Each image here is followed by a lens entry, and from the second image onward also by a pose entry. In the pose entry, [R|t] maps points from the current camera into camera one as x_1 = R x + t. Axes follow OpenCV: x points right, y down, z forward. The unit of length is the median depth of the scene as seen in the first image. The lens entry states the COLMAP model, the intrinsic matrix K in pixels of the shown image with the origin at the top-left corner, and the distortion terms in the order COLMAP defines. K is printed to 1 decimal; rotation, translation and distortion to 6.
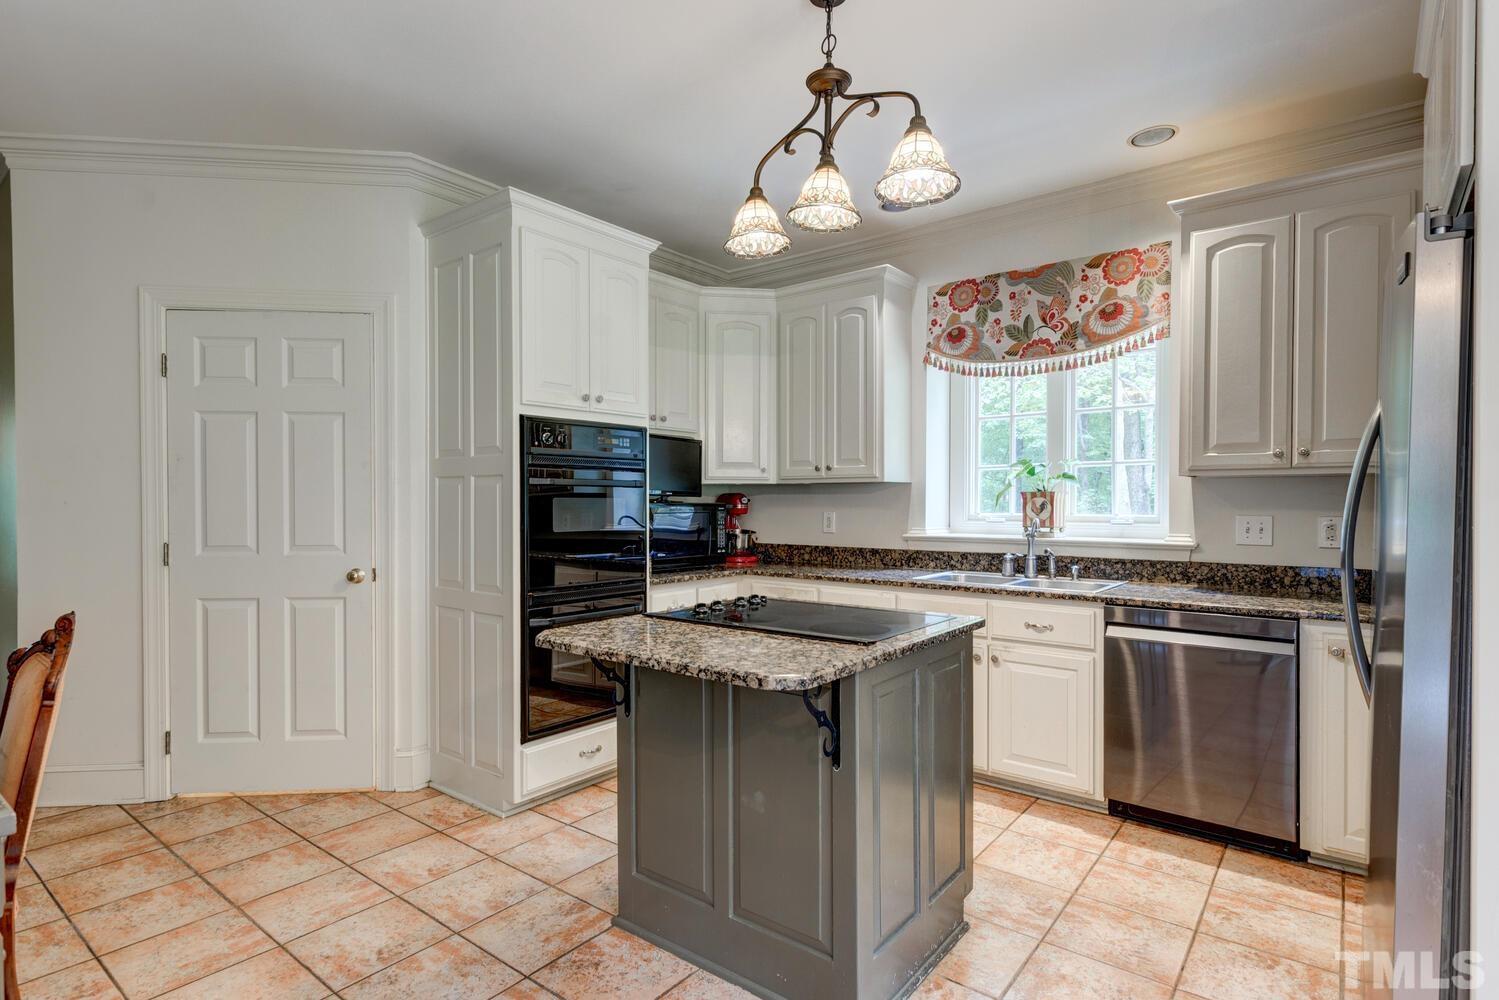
lens RADIAL K [[766.1, 0, 747.0], [0, 766.1, 502.8], [0, 0, 1]] dist [0.003662, -0.000471]
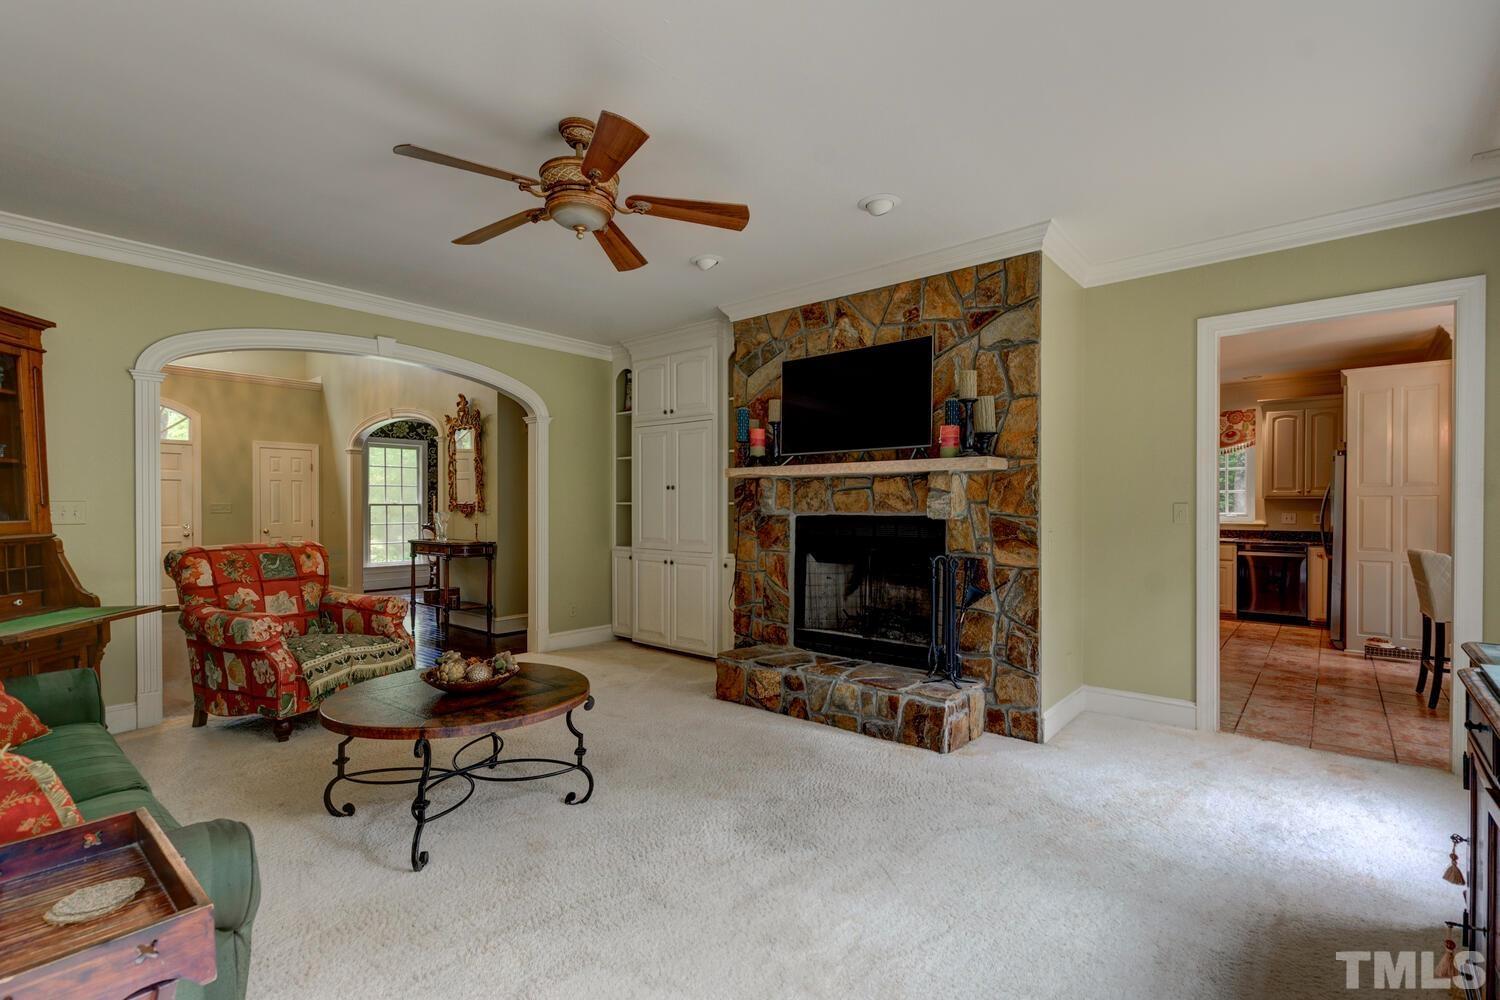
lens RADIAL K [[703.2, 0, 749.0], [0, 703.2, 505.3], [0, 0, 1]] dist [0.004585, -0.001783]
pose [[0.999565, 0.001414, -0.029465, -1.089444], [-0.001563, 0.999986, -0.005022, 0.004587], [0.029457, 0.005066, 0.999553, -1.435401]]
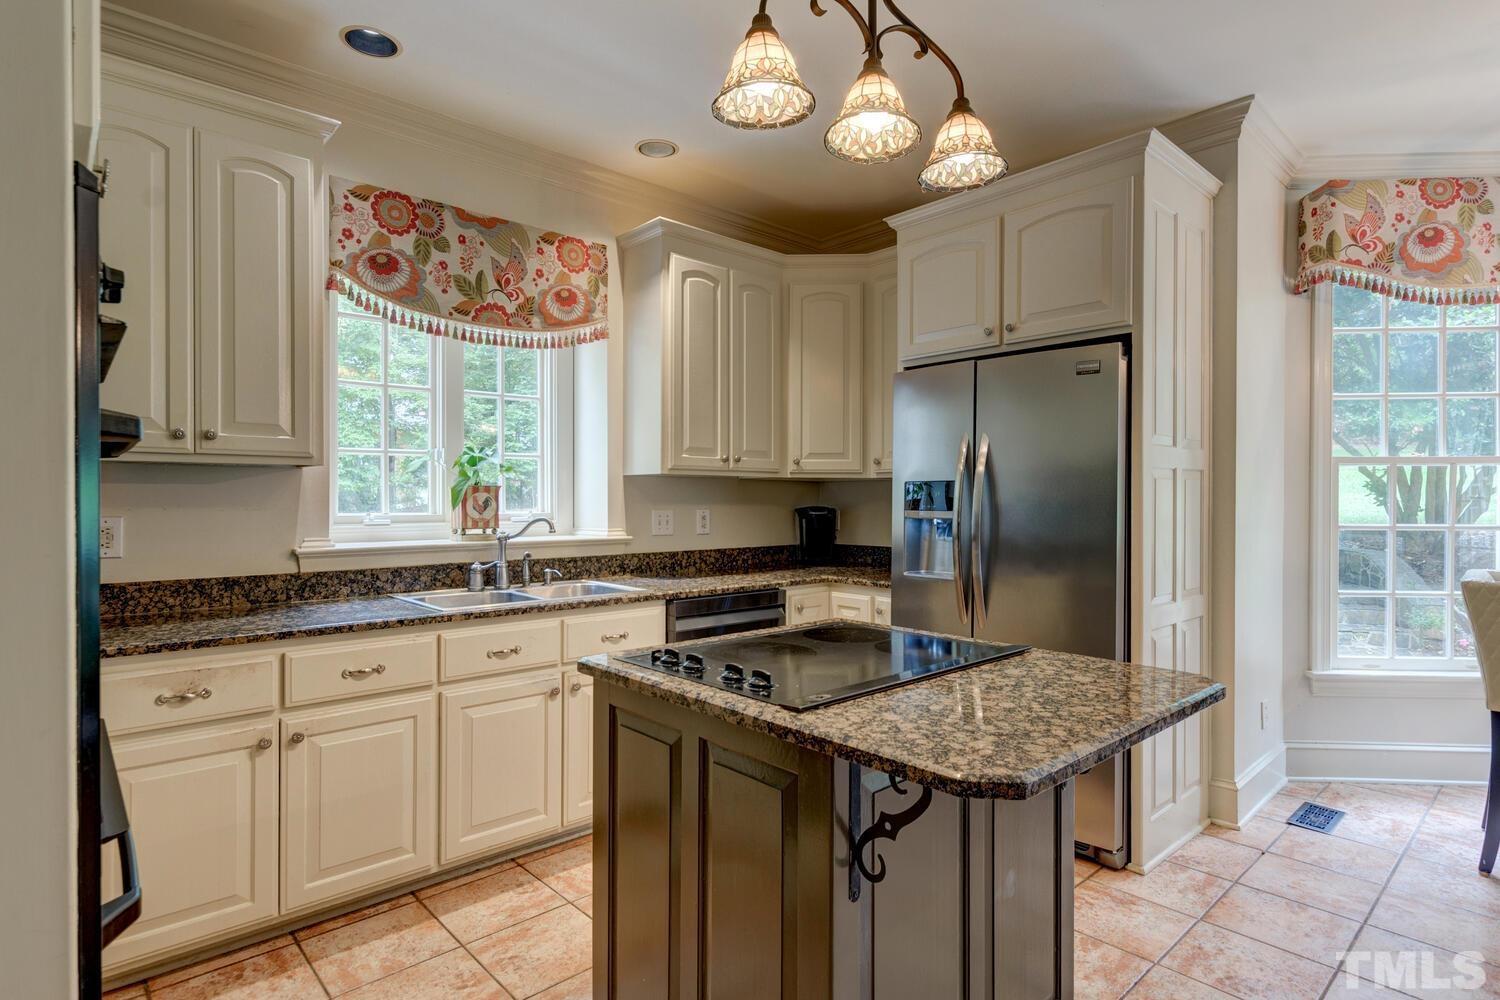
lens RADIAL K [[766.6, 0, 759.7], [0, 766.6, 498.9], [0, 0, 1]] dist [0.003662, -0.000471]
pose [[0.159857, -0.001118, 0.987140, -0.426426], [0.001527, 0.999998, 0.000886, -0.000516], [-0.987139, 0.001366, 0.159858, 0.617025]]
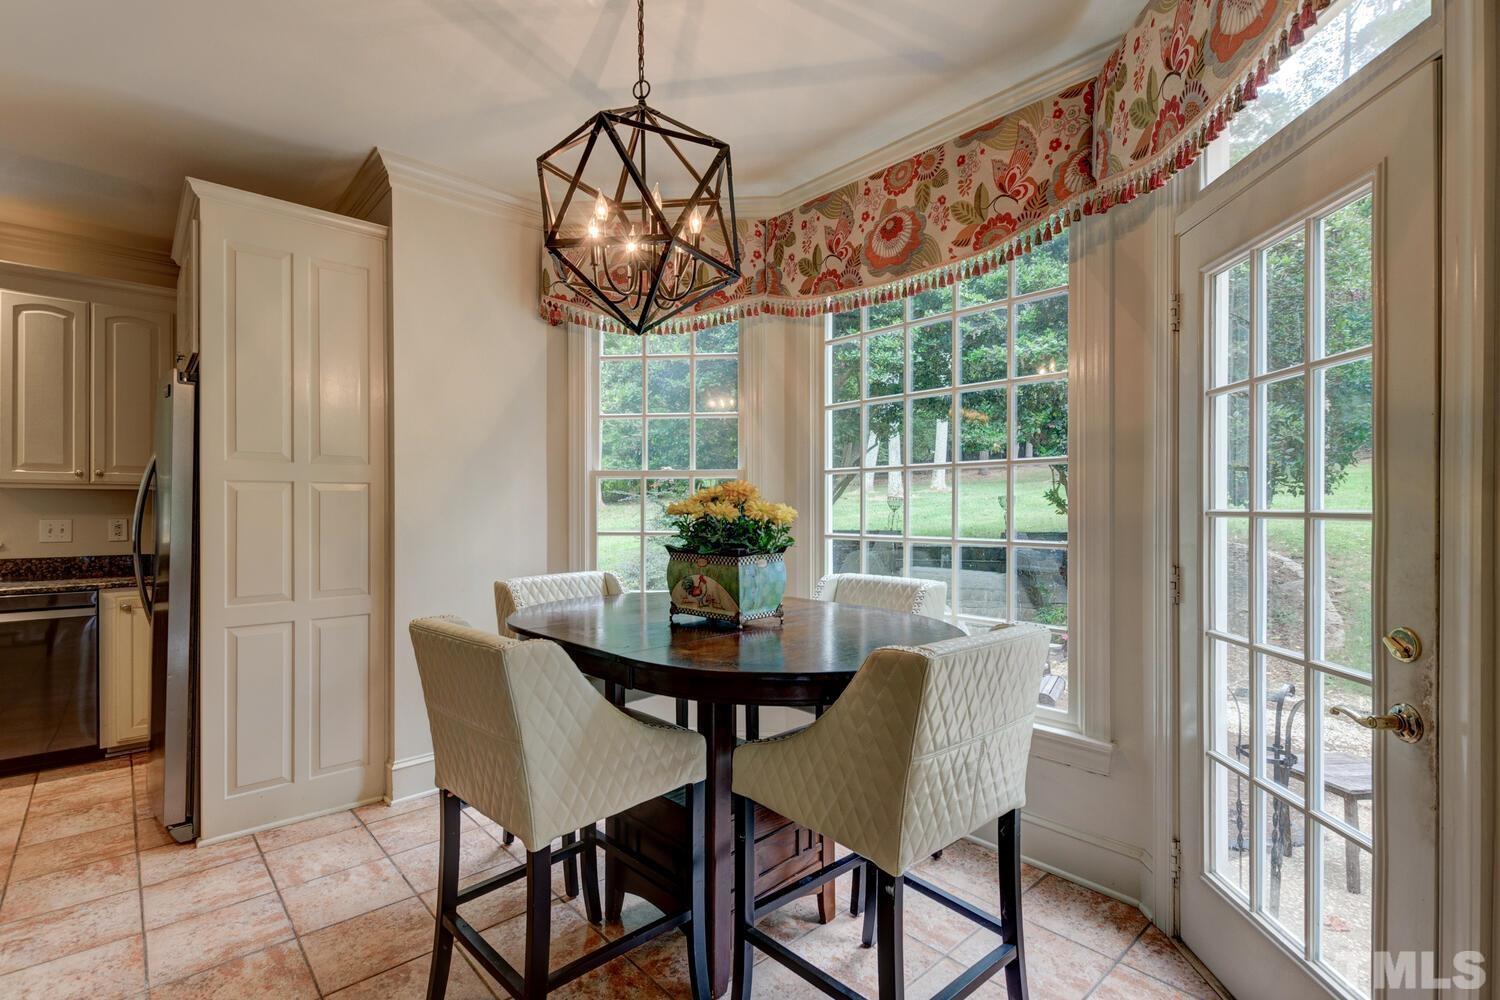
lens RADIAL K [[703.2, 0, 742.2], [0, 703.2, 503.1], [0, 0, 1]] dist [0.004585, -0.001783]
pose [[0.179544, -0.001360, 0.983749, -0.276464], [0.009453, 0.999955, -0.000343, 0.000422], [-0.983705, 0.009360, 0.179549, -0.323576]]
